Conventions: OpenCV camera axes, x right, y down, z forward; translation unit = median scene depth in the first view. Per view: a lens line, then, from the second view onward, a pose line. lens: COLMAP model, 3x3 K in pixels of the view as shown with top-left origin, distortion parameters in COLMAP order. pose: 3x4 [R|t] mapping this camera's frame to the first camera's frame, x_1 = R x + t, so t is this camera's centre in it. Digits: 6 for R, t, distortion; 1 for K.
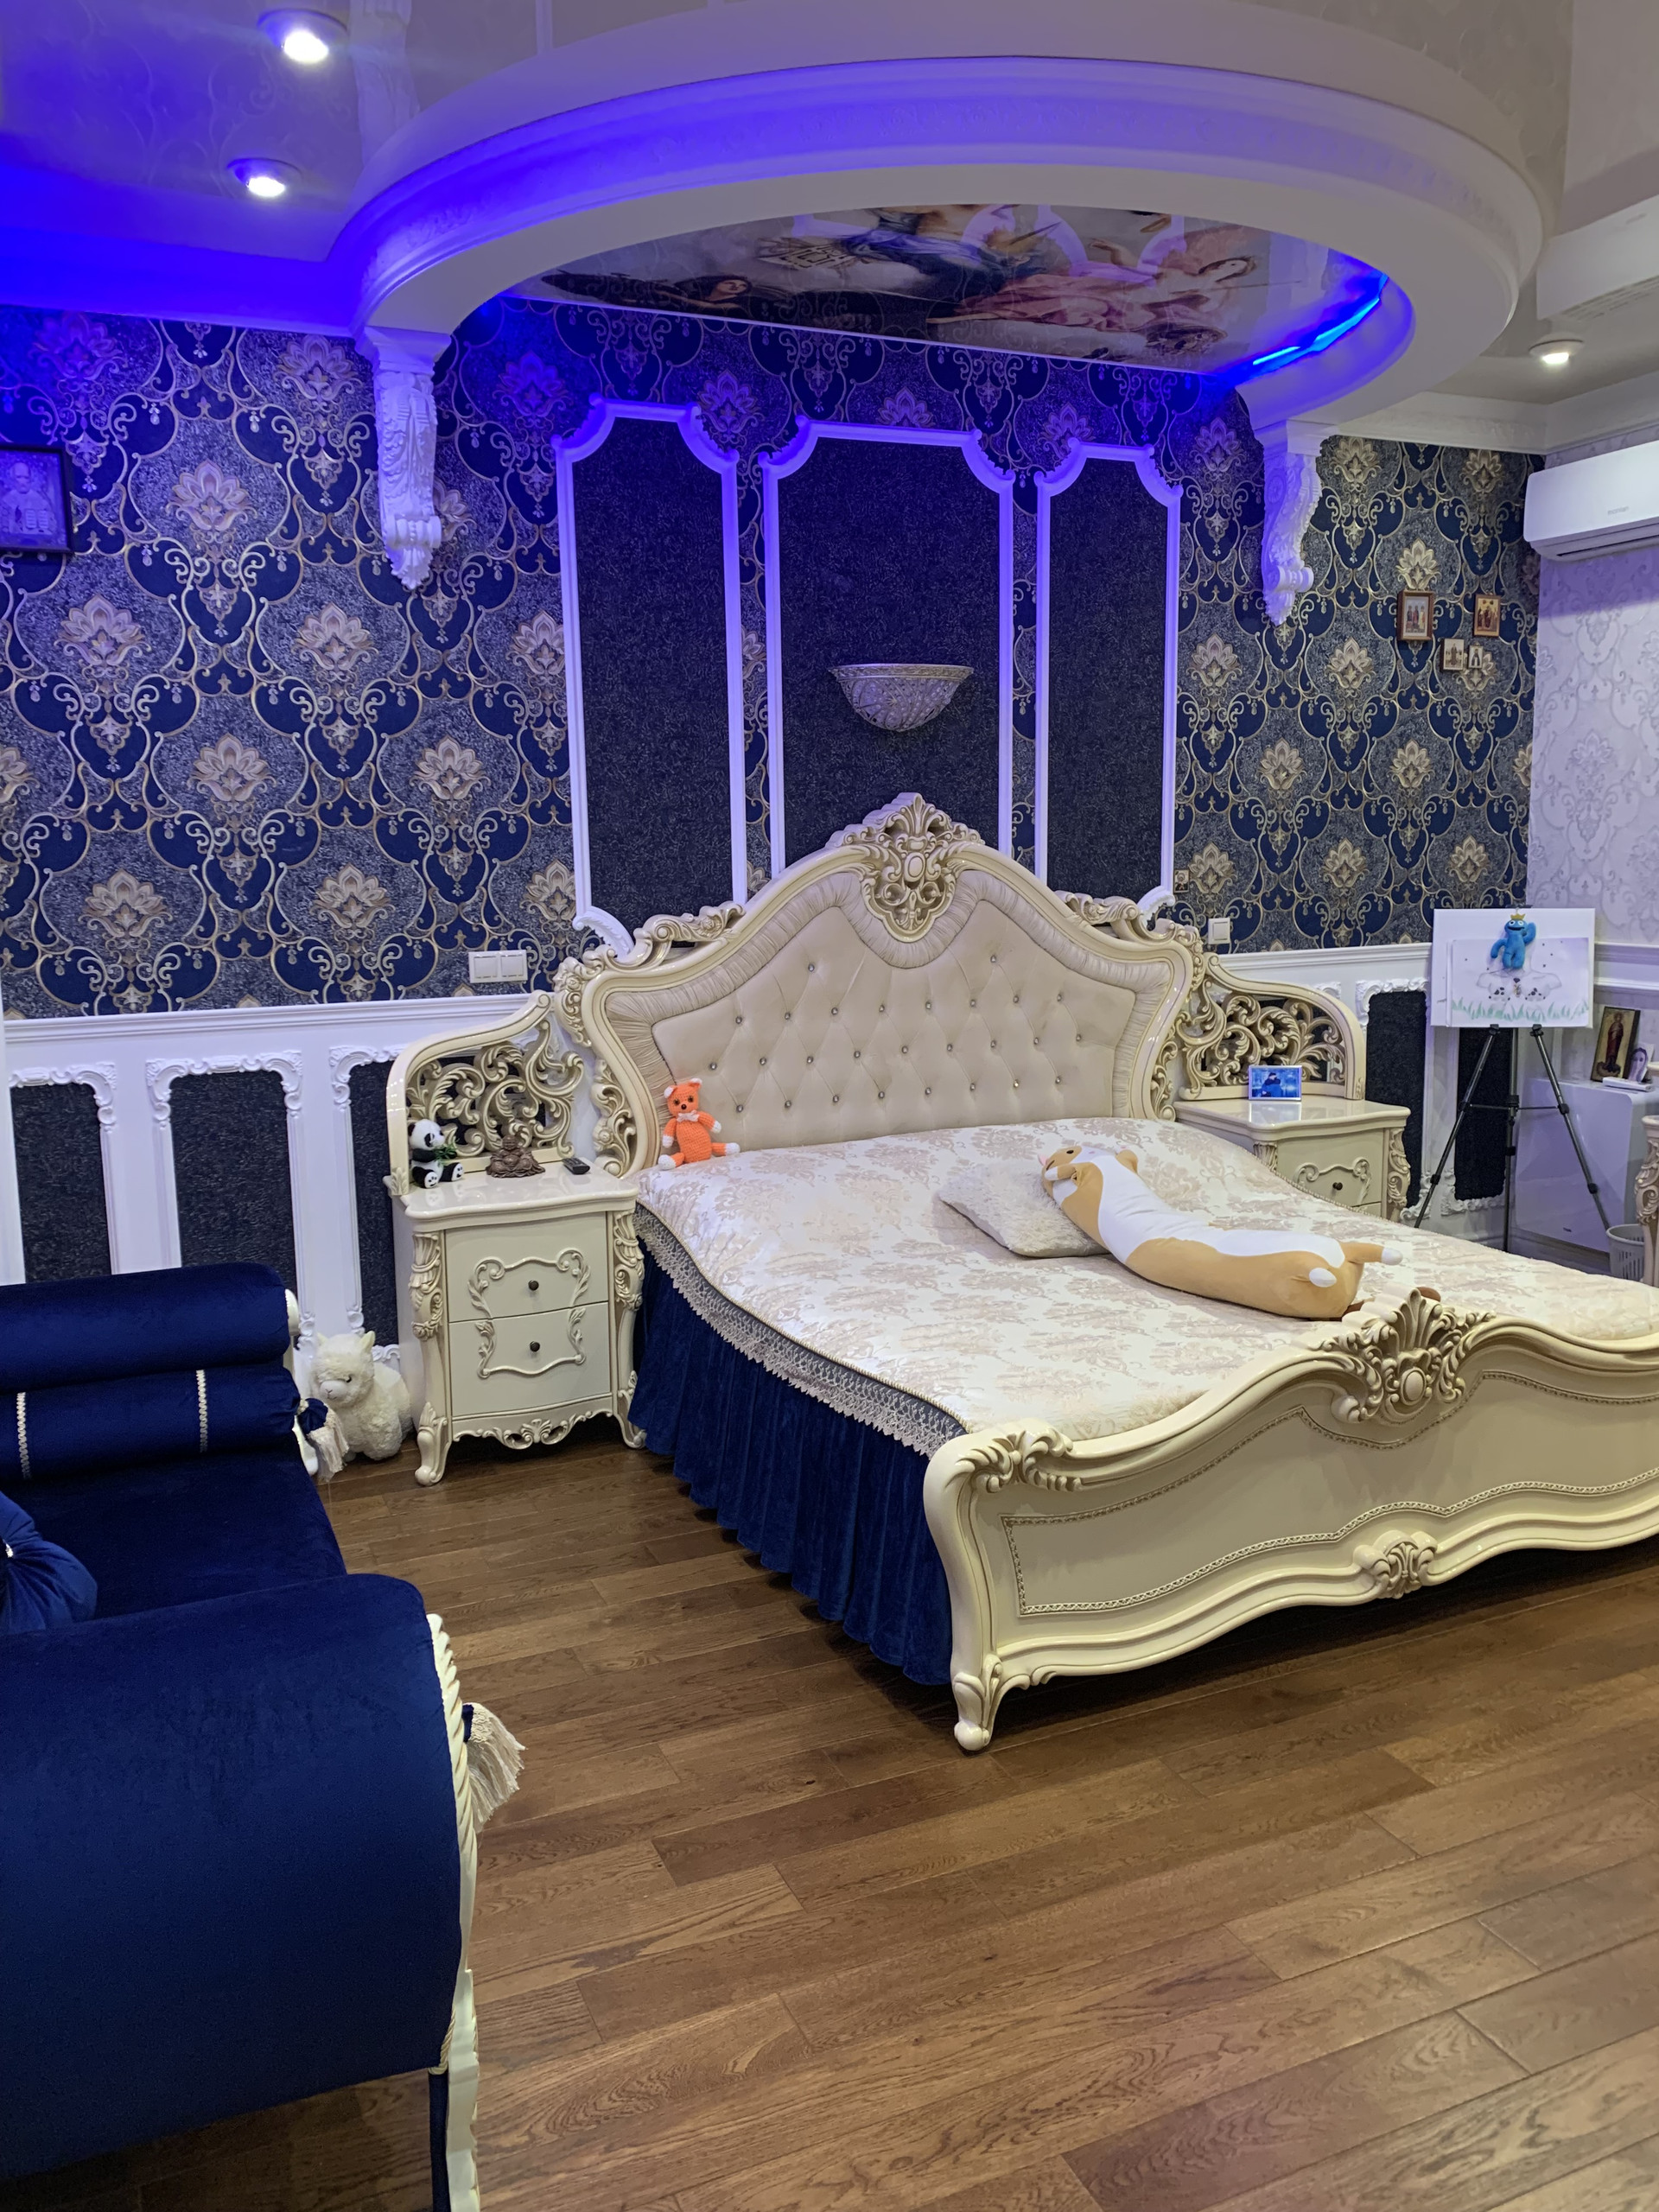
lens RADIAL K [[1747.0, 0, 884.8], [0, 1747.0, 1076.8], [0, 0, 1]] dist [0.052066, -0.074302]
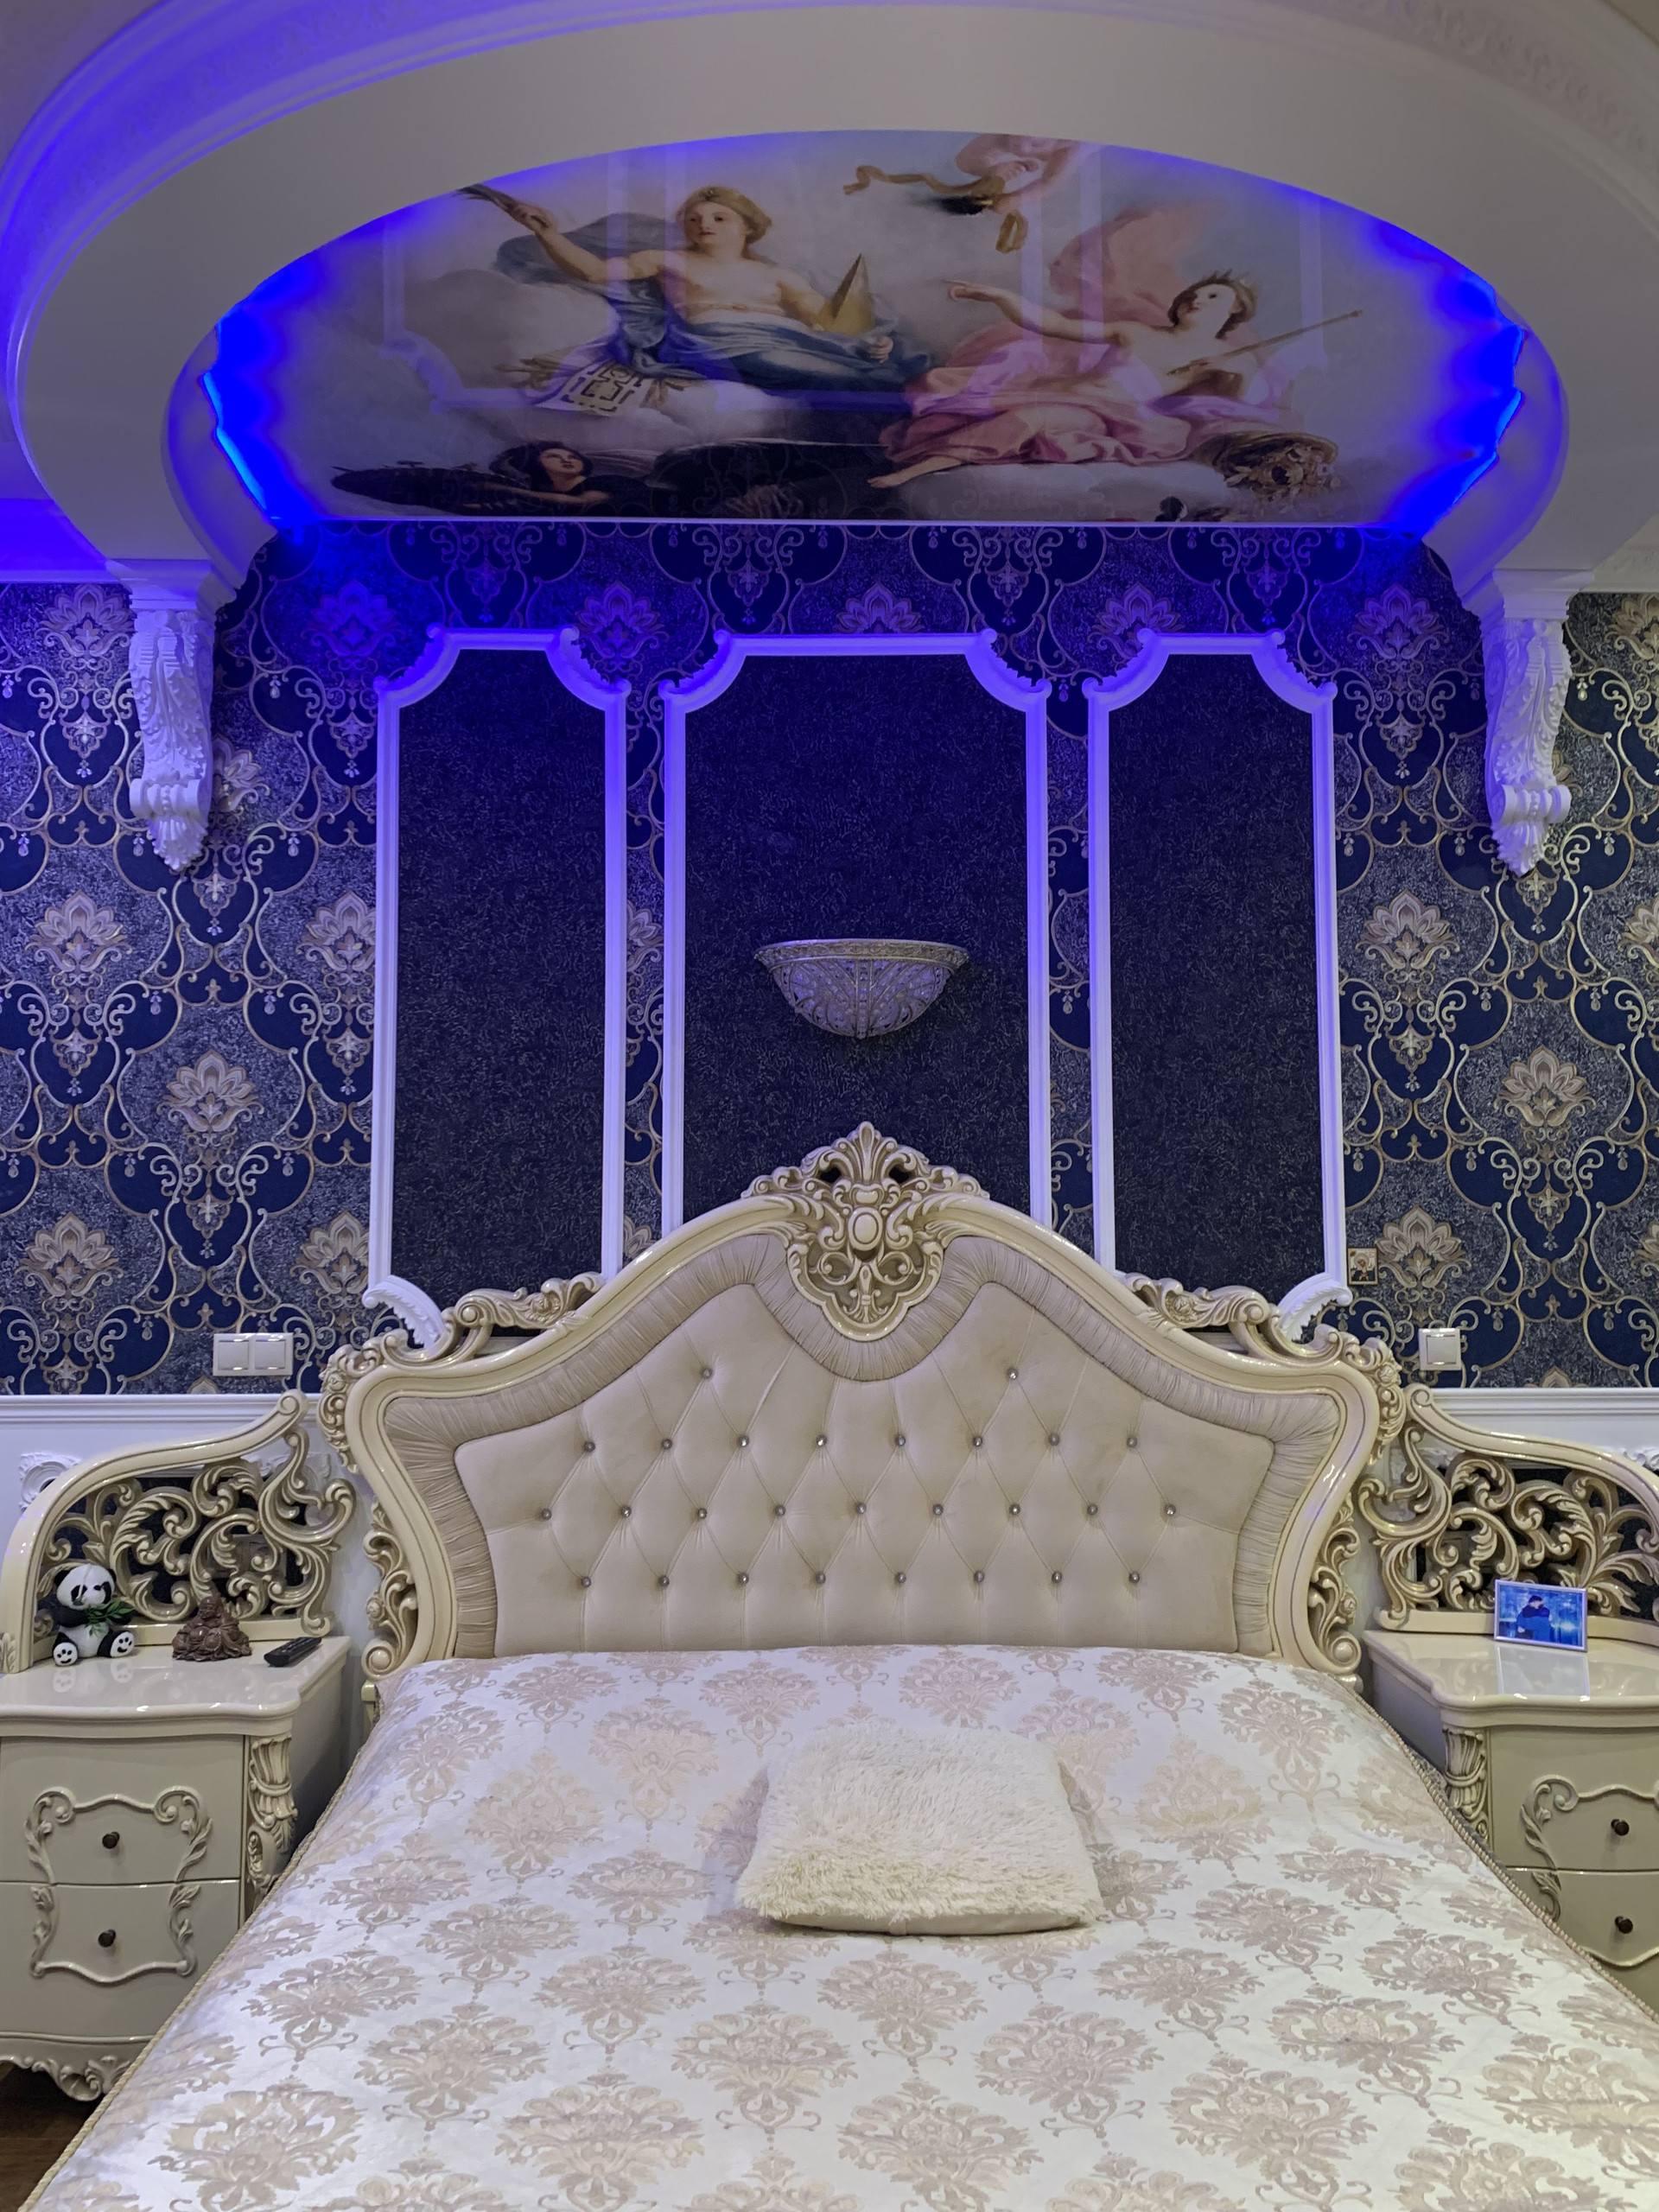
lens RADIAL K [[1747.0, 0, 790.8], [0, 1747.0, 1063.1], [0, 0, 1]] dist [0.052066, -0.074302]
pose [[0.913791, -0.024235, -0.405462, 0.278590], [-0.069297, 0.974283, -0.214409, -0.038240], [0.400231, 0.224022, 0.888611, 0.390303]]
